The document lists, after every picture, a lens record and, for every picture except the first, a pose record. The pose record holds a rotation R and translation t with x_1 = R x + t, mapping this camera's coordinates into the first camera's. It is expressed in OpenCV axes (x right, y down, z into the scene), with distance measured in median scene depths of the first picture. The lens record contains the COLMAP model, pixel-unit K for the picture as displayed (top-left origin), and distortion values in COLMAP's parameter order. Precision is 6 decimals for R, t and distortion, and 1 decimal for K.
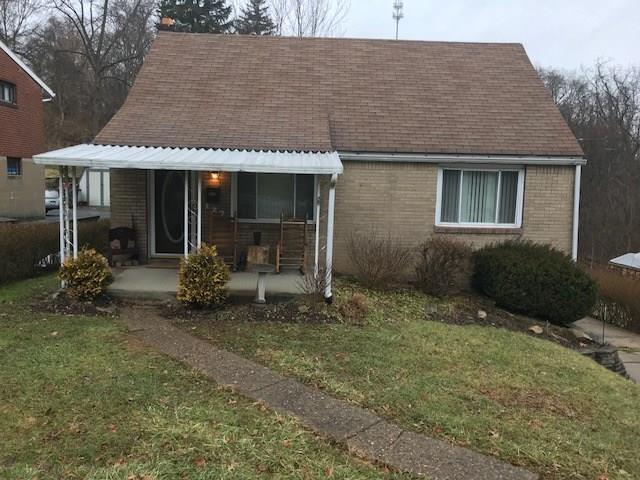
lens RADIAL K [[521.1, 0, 320.0], [0, 521.1, 240.0], [0, 0, 1]] dist [0.018247, -0.030096]
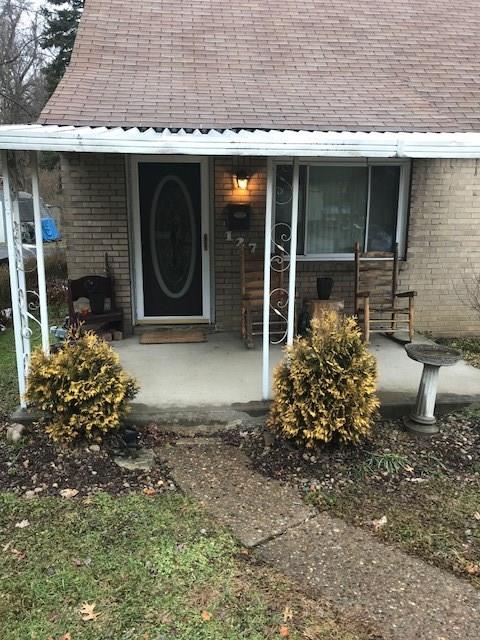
lens RADIAL K [[521.1, 0, 240.0], [0, 521.1, 320.0], [0, 0, 1]] dist [0.018247, -0.030096]
pose [[0.996861, -0.039830, 0.068425, -0.329933], [0.033157, 0.994827, 0.096024, -0.033952], [-0.071896, -0.093454, 0.993024, 0.519772]]
